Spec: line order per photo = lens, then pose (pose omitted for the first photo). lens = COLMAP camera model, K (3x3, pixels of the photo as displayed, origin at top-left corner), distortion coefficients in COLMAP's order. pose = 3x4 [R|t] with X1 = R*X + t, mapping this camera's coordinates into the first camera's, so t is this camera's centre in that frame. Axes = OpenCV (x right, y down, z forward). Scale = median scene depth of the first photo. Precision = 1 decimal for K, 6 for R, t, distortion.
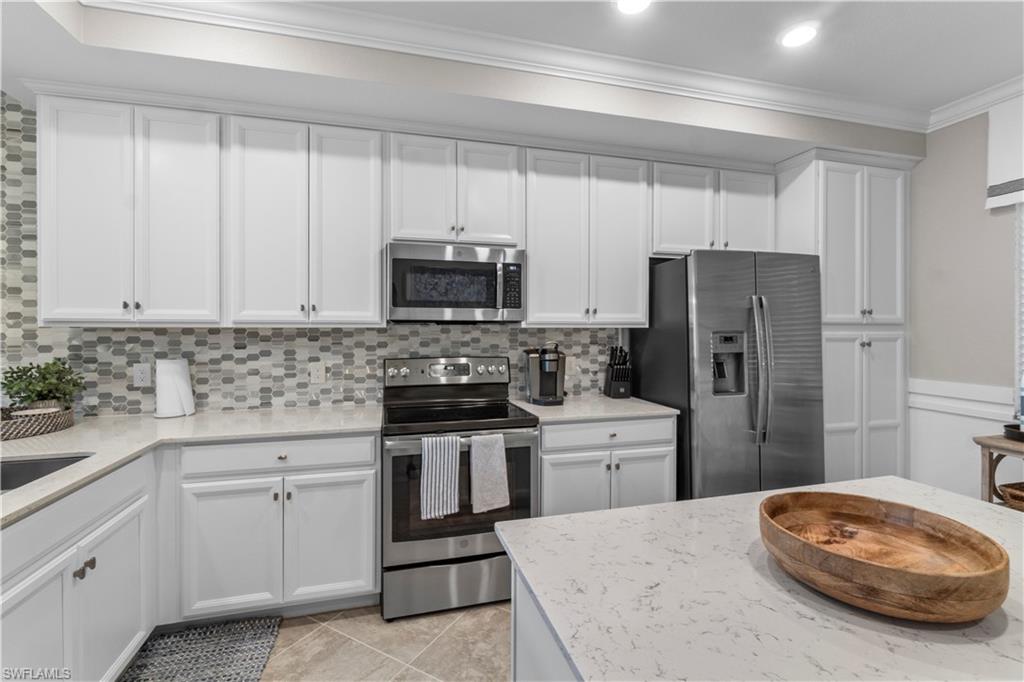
lens RADIAL K [[451.1, 0, 503.2], [0, 451.1, 332.2], [0, 0, 1]] dist [-0.000868, 0.000360]
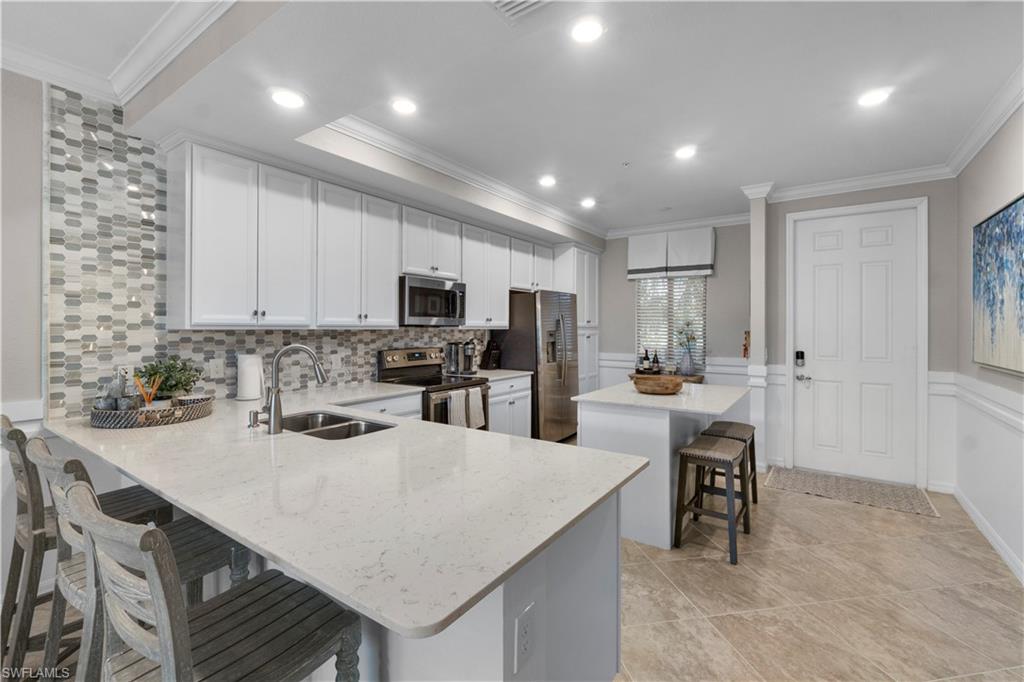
lens RADIAL K [[451.1, 0, 503.8], [0, 451.1, 333.5], [0, 0, 1]] dist [-0.000868, 0.000360]
pose [[0.770828, -0.005431, 0.637020, -0.924506], [-0.000936, 0.999953, 0.009658, -0.011222], [-0.637043, -0.008041, 0.770787, -0.407421]]
